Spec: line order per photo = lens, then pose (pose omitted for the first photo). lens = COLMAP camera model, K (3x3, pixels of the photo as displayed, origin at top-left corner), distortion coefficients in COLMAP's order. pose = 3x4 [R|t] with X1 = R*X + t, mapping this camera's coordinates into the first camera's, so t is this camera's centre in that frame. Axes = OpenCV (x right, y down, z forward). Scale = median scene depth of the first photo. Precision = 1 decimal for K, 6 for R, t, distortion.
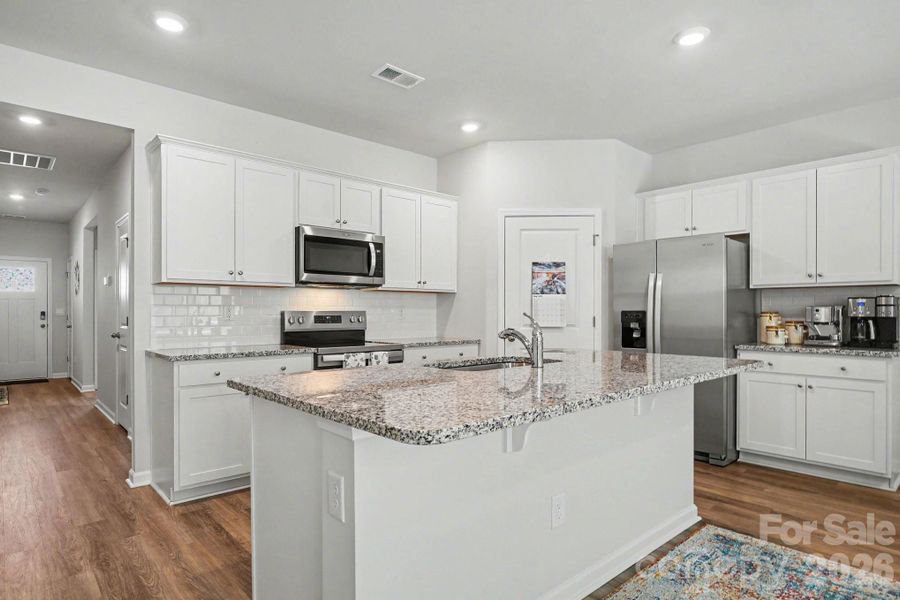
lens RADIAL K [[495.8, 0, 448.1], [0, 495.8, 309.2], [0, 0, 1]] dist [0.001966, -0.000374]
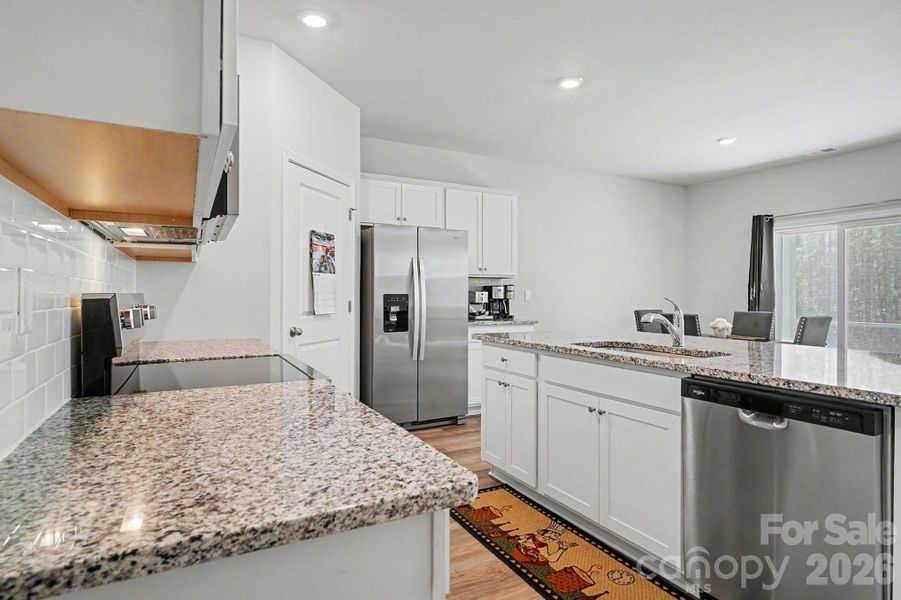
lens RADIAL K [[496.3, 0, 451.7], [0, 496.3, 293.6], [0, 0, 1]] dist [0.001966, -0.000374]
pose [[0.234618, 0.003006, 0.972083, -0.559193], [-0.005567, 0.999983, -0.001748, 0.003335], [-0.972072, -0.005001, 0.234631, 0.653373]]
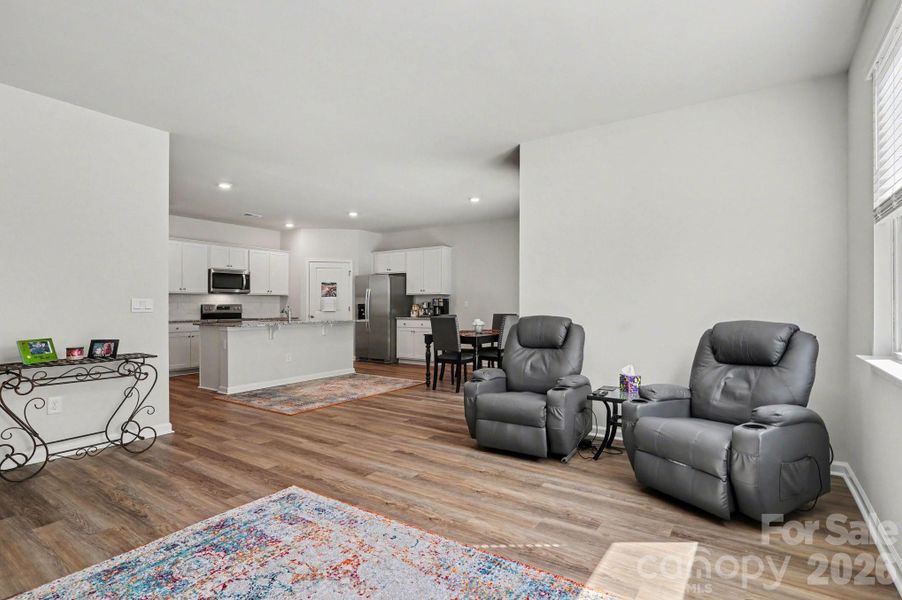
lens RADIAL K [[440.6, 0, 449.8], [0, 440.6, 301.0], [0, 0, 1]] dist [-0.004365, -0.000104]
pose [[0.974033, -0.001656, 0.226401, 0.304179], [0.003457, 0.999965, -0.007559, 0.006778], [-0.226381, 0.008145, 0.974005, -1.167607]]
